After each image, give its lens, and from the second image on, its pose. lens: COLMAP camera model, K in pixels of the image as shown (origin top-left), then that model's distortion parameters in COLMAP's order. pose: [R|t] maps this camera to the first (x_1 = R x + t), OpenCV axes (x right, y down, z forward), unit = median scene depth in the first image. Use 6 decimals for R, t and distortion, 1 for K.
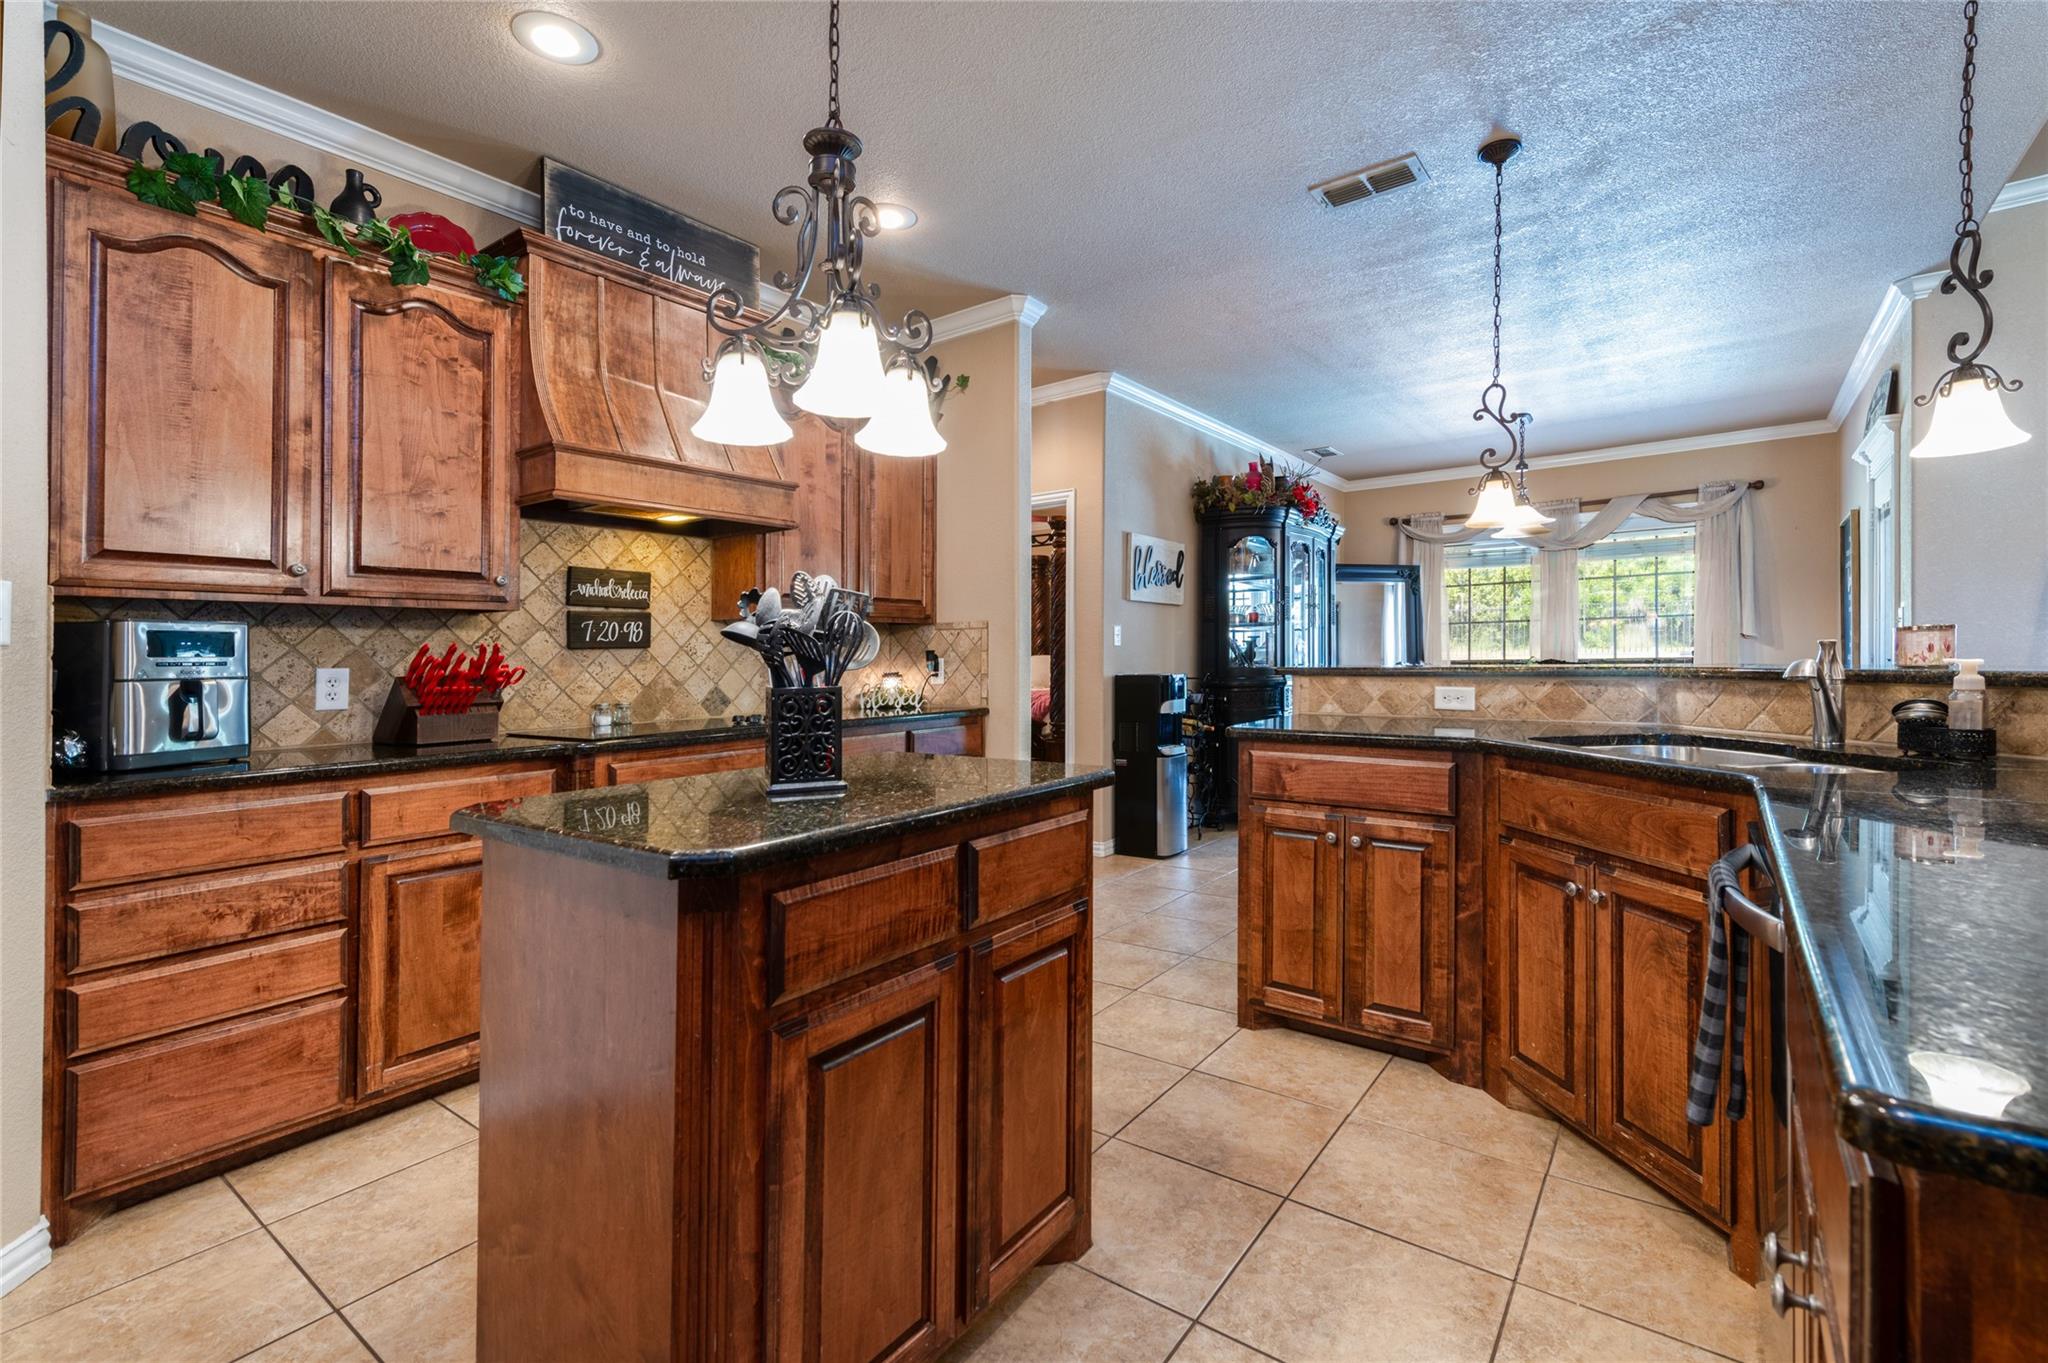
lens RADIAL K [[907.0, 0, 1026.3], [0, 907.0, 661.7], [0, 0, 1]] dist [0.000428, 0.000016]
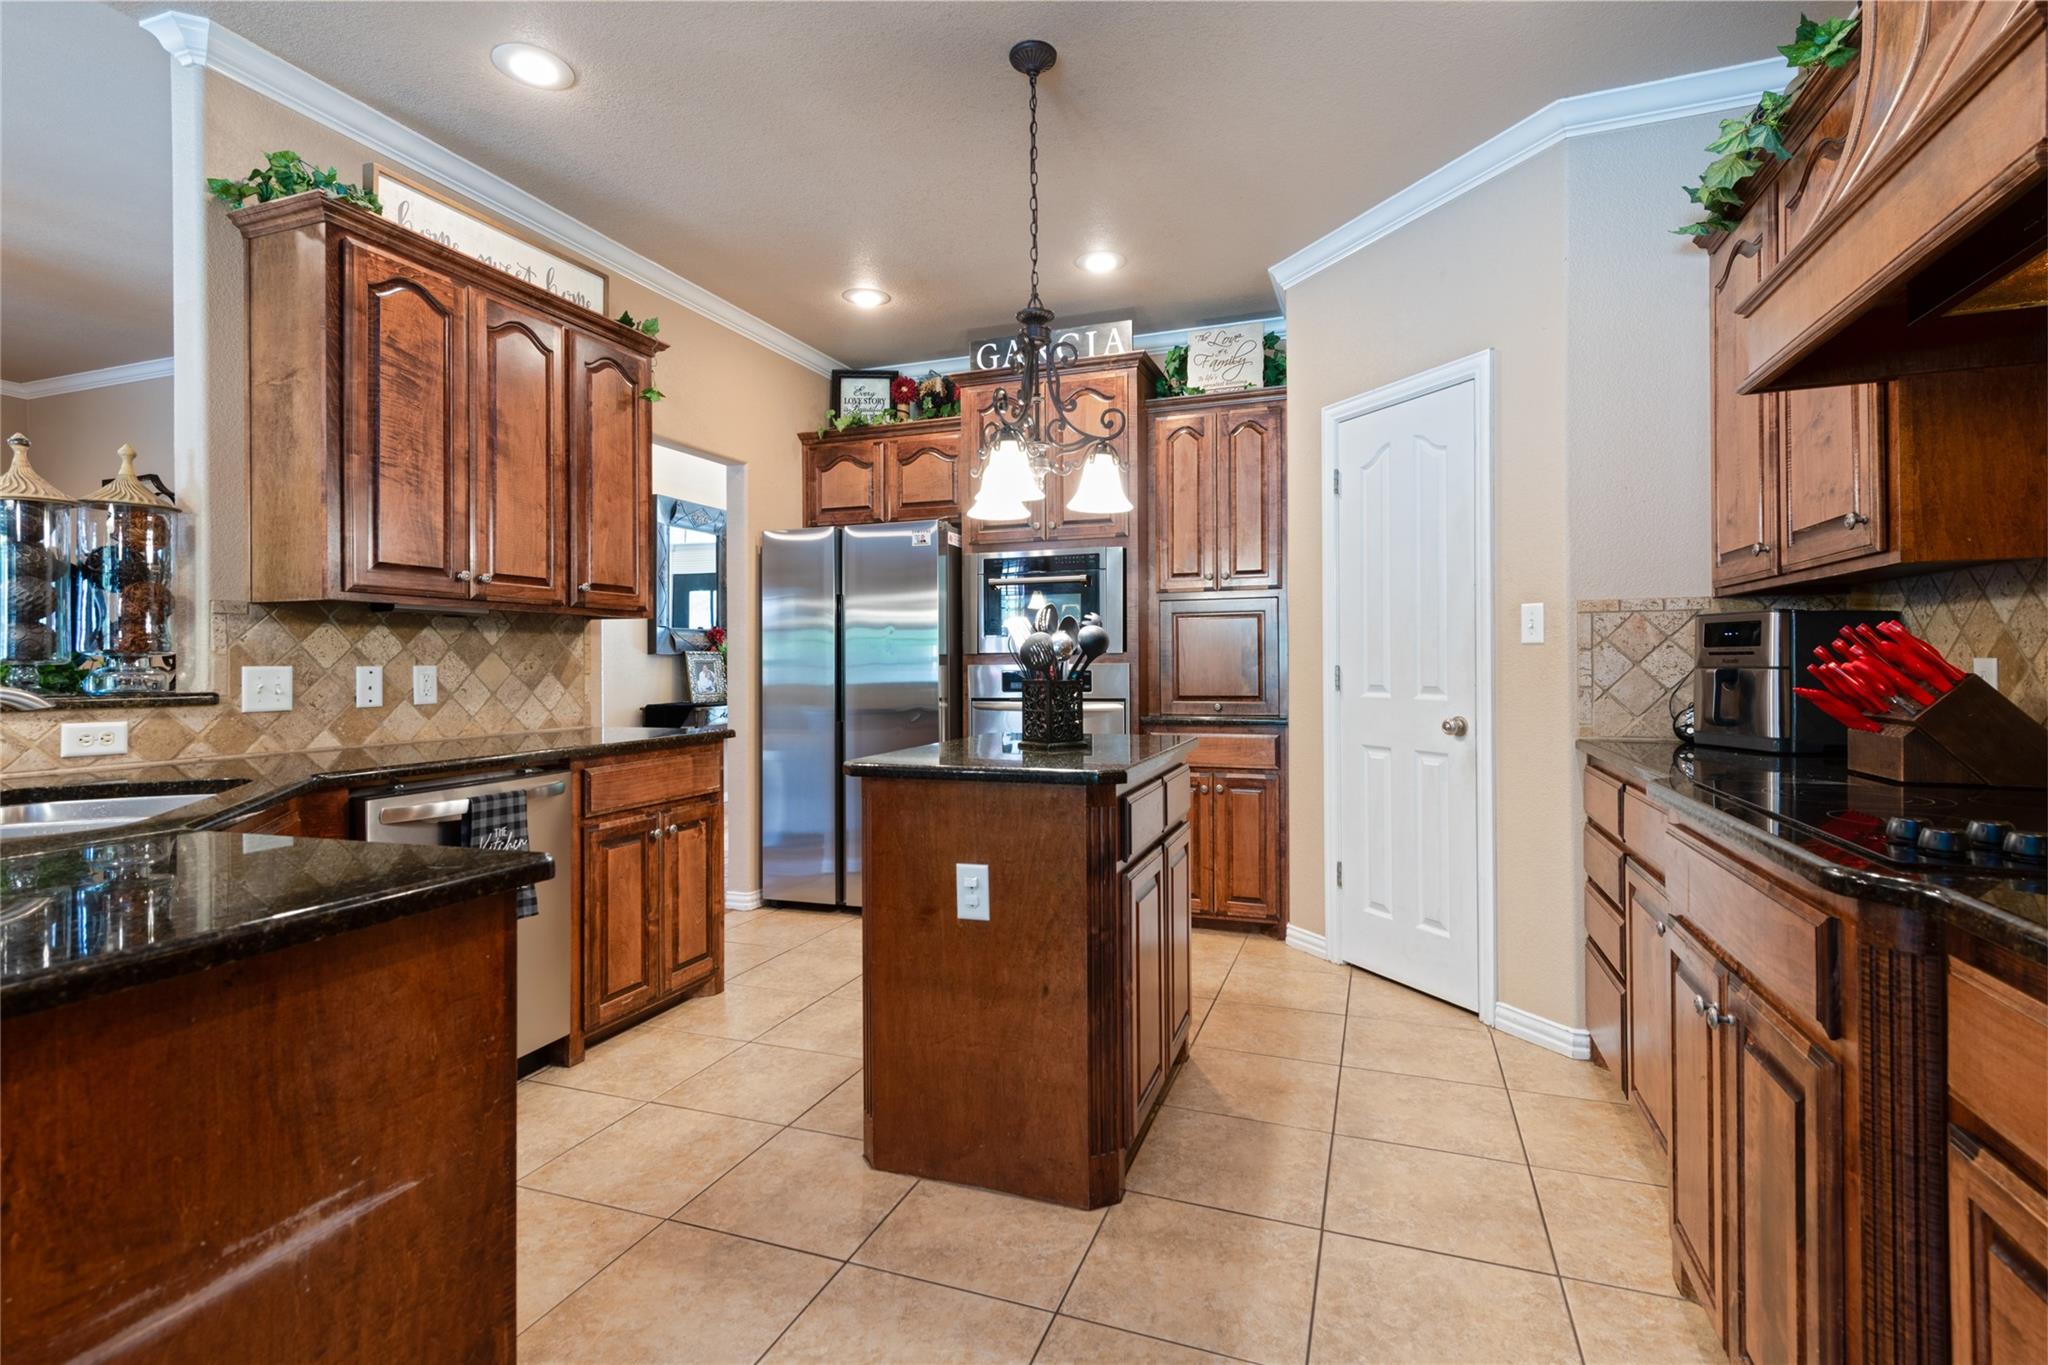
lens RADIAL K [[988.6, 0, 1023.1], [0, 988.6, 666.8], [0, 0, 1]] dist [0.000031, 0.000001]
pose [[-0.960189, 0.014491, -0.278976, 0.125286], [0.012258, 0.999877, 0.009745, -0.002391], [0.279083, 0.005938, -0.960249, 1.283019]]
